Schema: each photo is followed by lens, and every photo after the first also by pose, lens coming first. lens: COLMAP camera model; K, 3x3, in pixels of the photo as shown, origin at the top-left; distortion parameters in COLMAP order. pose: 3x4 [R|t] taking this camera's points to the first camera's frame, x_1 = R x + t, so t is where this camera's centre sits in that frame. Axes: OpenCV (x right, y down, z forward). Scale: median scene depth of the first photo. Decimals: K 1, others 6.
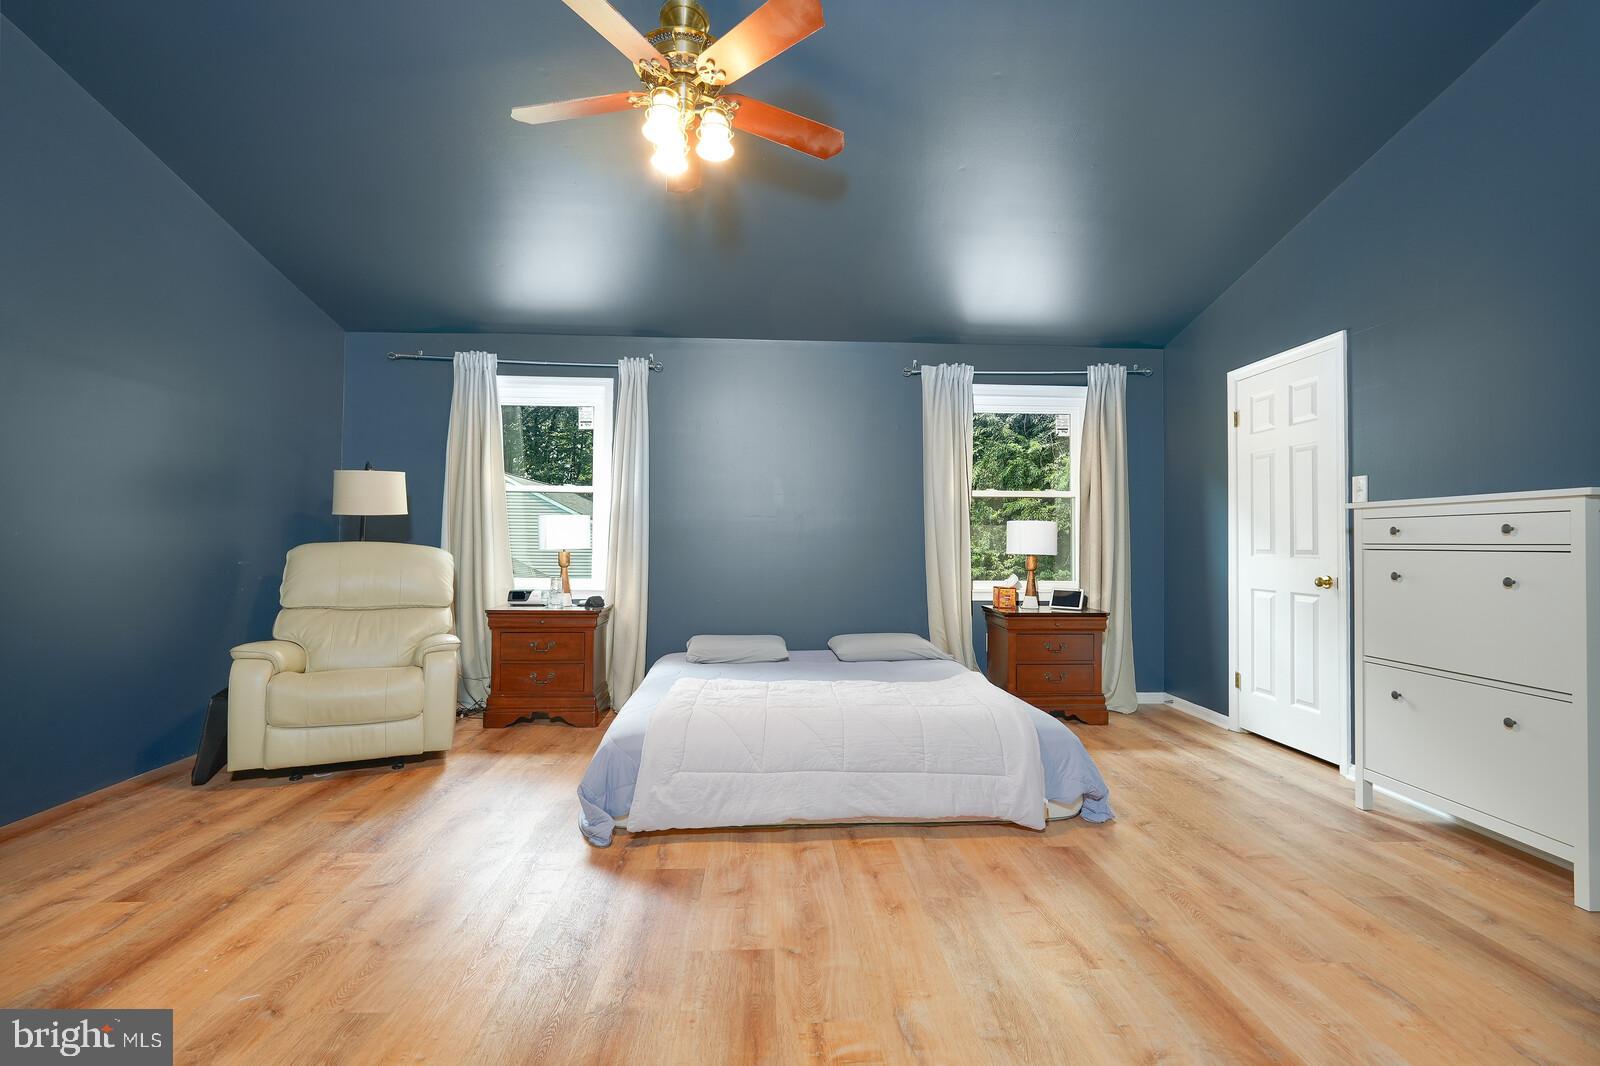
lens RADIAL K [[703.5, 0, 798.1], [0, 703.5, 533.6], [0, 0, 1]] dist [-0.011027, 0.002228]
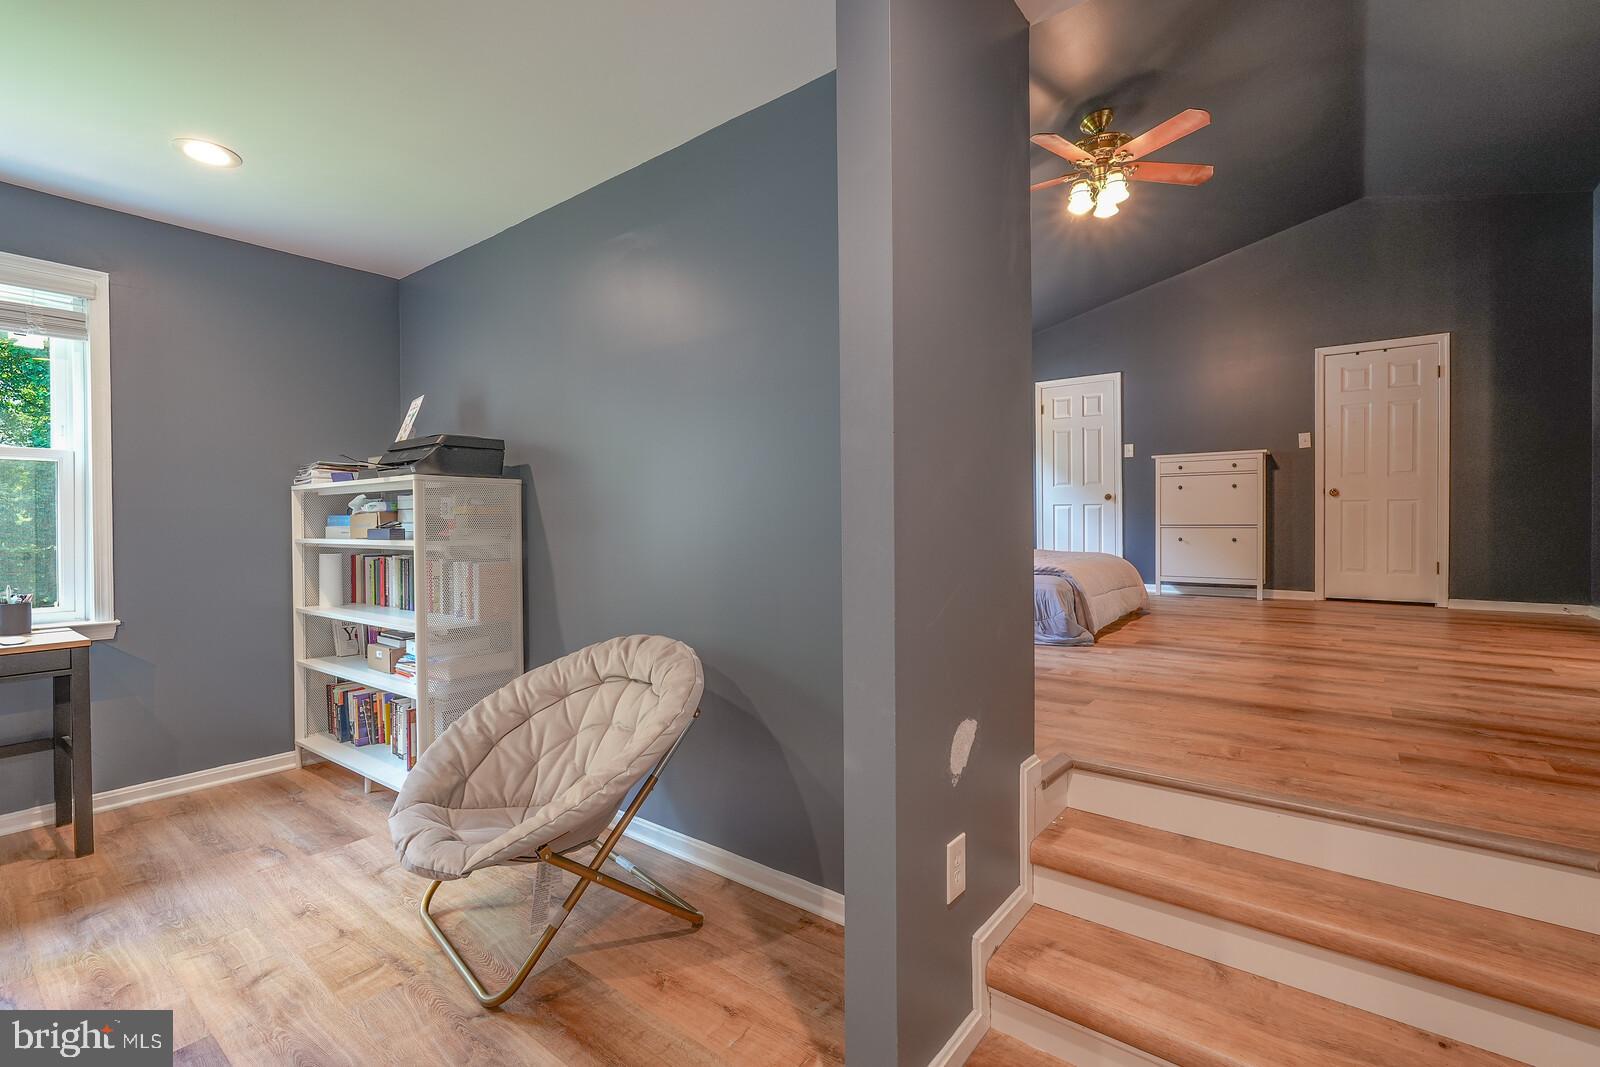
lens RADIAL K [[703.5, 0, 812.9], [0, 703.5, 525.5], [0, 0, 1]] dist [-0.011027, 0.002228]
pose [[0.639511, -0.032034, 0.768114, -1.326118], [0.008659, 0.999368, 0.034469, 0.074957], [-0.768733, -0.015392, 0.639385, 0.357869]]
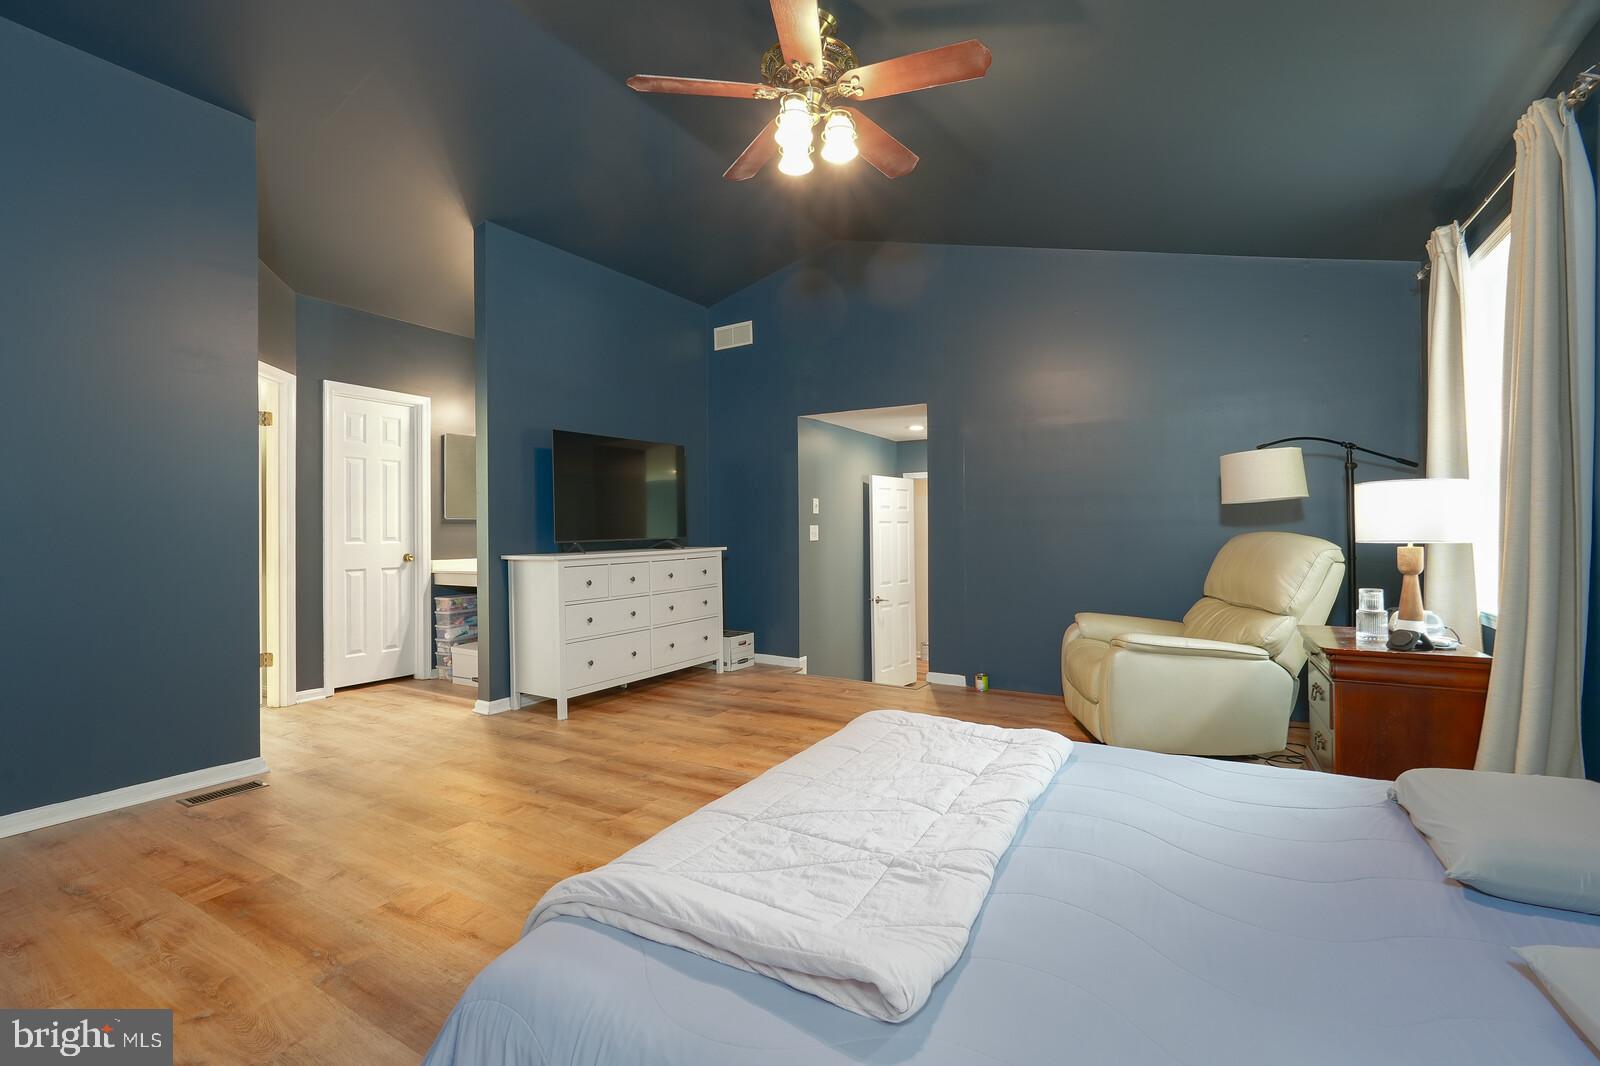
lens RADIAL K [[703.5, 0, 797.4], [0, 703.5, 530.0], [0, 0, 1]] dist [-0.011027, 0.002228]
pose [[-0.560735, -0.009570, -0.827940, 0.513320], [0.014658, 0.999662, -0.021483, 0.021505], [0.827866, -0.024182, -0.560405, 1.137848]]
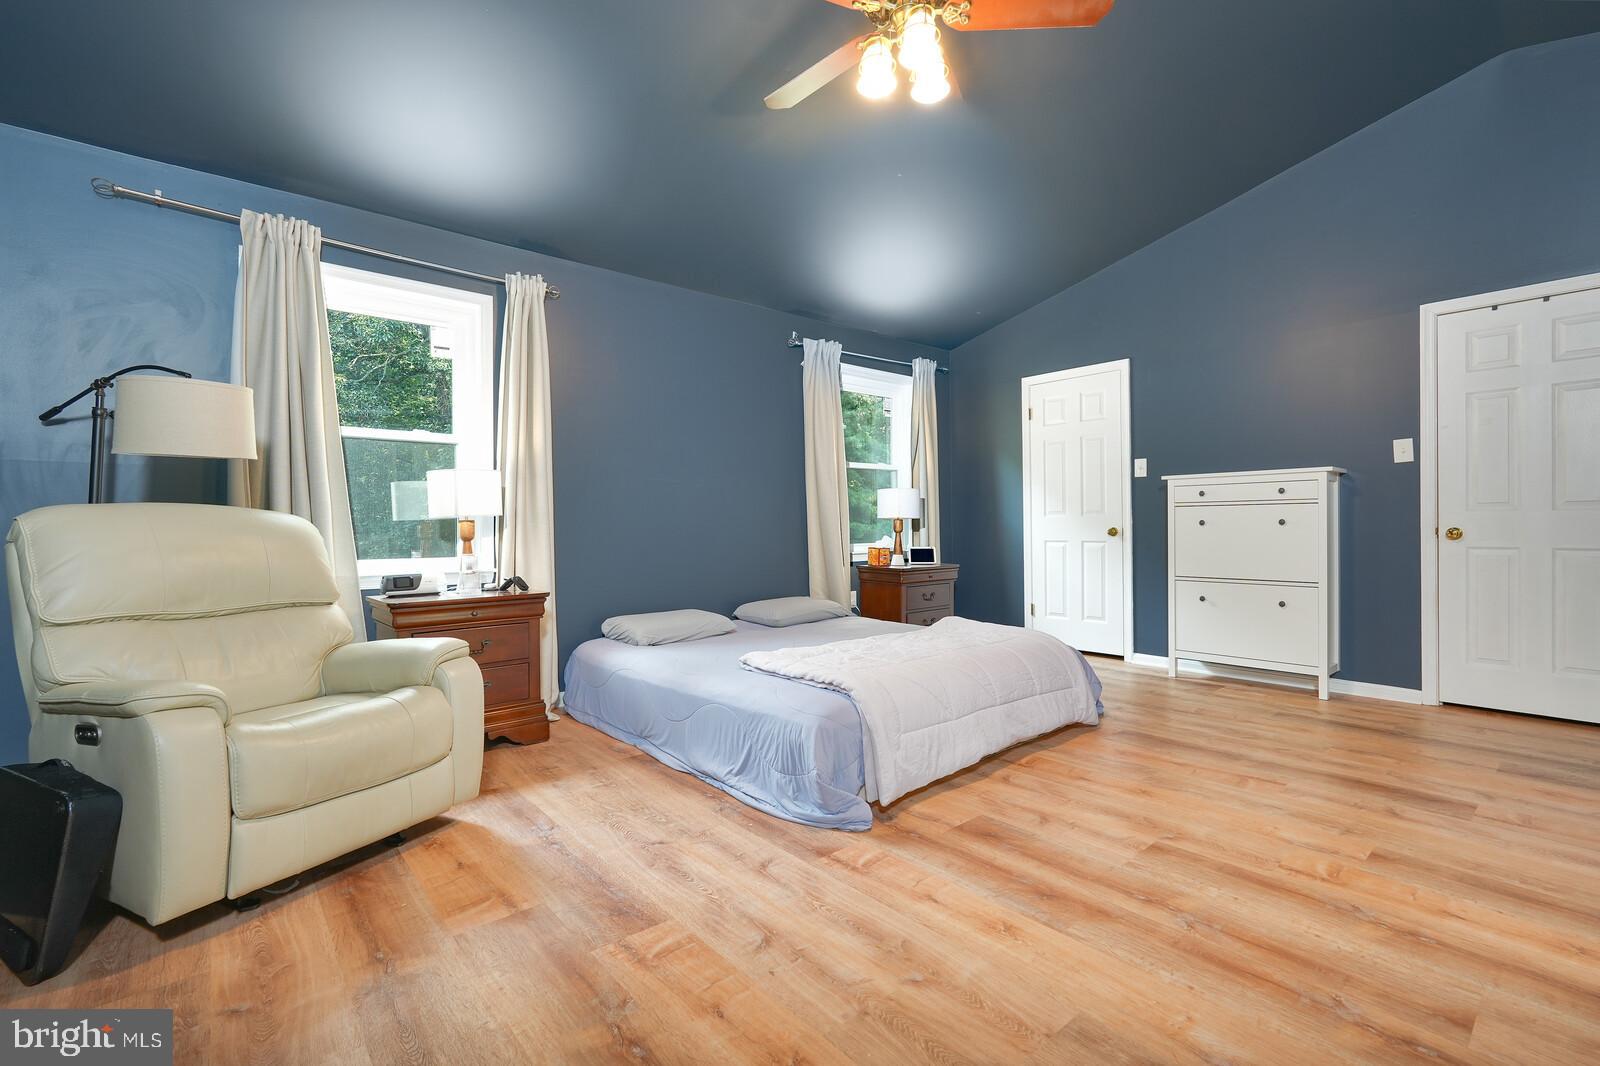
lens RADIAL K [[703.5, 0, 801.8], [0, 703.5, 529.5], [0, 0, 1]] dist [-0.011027, 0.002228]
pose [[0.790956, -0.018845, 0.611583, -0.636087], [0.007181, 0.999743, 0.021518, 0.028672], [-0.611831, -0.012628, 0.790887, 0.243687]]
